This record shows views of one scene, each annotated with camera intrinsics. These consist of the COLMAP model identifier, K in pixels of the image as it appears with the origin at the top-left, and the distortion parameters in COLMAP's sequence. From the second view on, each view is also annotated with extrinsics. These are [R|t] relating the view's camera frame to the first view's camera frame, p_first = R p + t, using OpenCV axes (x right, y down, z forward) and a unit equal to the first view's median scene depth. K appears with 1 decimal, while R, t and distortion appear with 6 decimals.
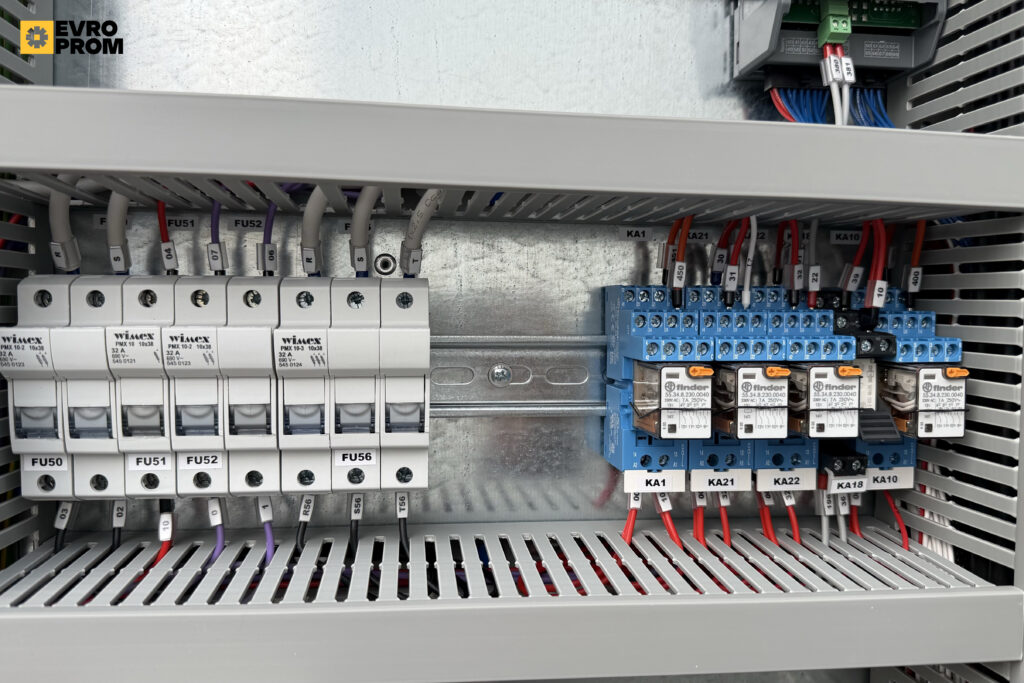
lens RADIAL K [[849.5, 0, 517.6], [0, 849.5, 339.3], [0, 0, 1]] dist [0.066933, -0.112394]
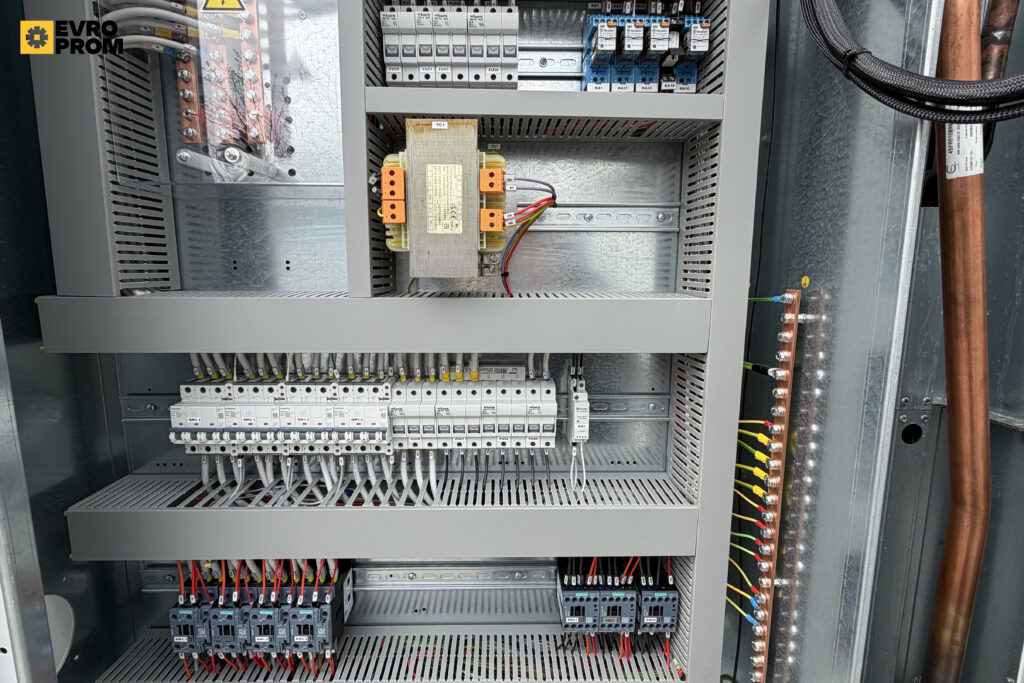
lens RADIAL K [[483.7, 0, 508.3], [0, 483.7, 344.9], [0, 0, 1]] dist [-0.000955, 0.000329]
pose [[0.994737, 0.007889, -0.102154, 0.038037], [0.003008, 0.994353, 0.106079, 0.899604], [0.102414, -0.105828, 0.989096, -0.739204]]
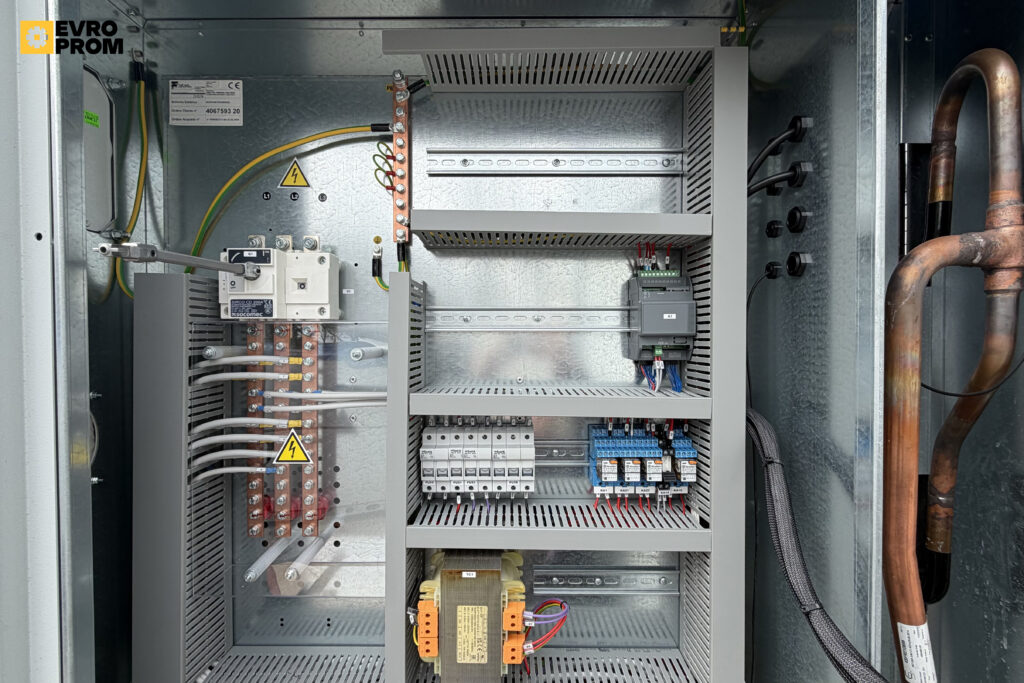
lens RADIAL K [[483.7, 0, 506.7], [0, 483.7, 337.6], [0, 0, 1]] dist [-0.000955, 0.000329]
pose [[0.992651, -0.006600, -0.120828, 0.023252], [0.003644, 0.999689, -0.024670, -0.397959], [0.120954, 0.024048, 0.992367, -0.956877]]
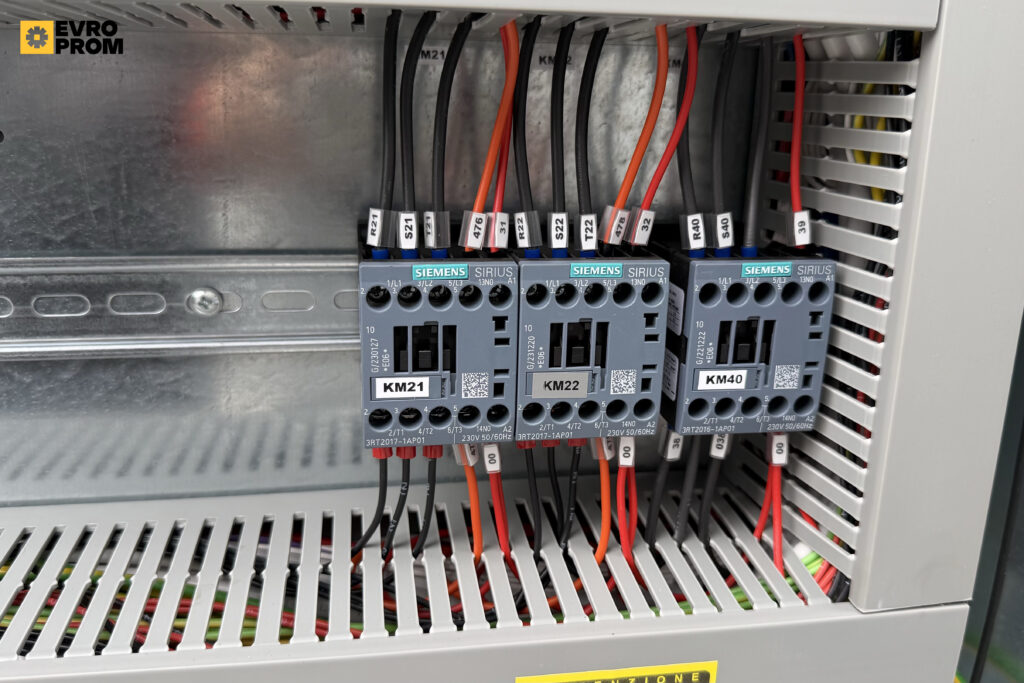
lens RADIAL K [[849.5, 0, 507.4], [0, 849.5, 340.8], [0, 0, 1]] dist [0.066933, -0.112394]
pose [[0.999366, -0.004273, 0.035352, 0.169348], [-0.003792, 0.974358, 0.224970, 1.944424], [-0.035407, -0.224961, 0.973724, 0.281891]]
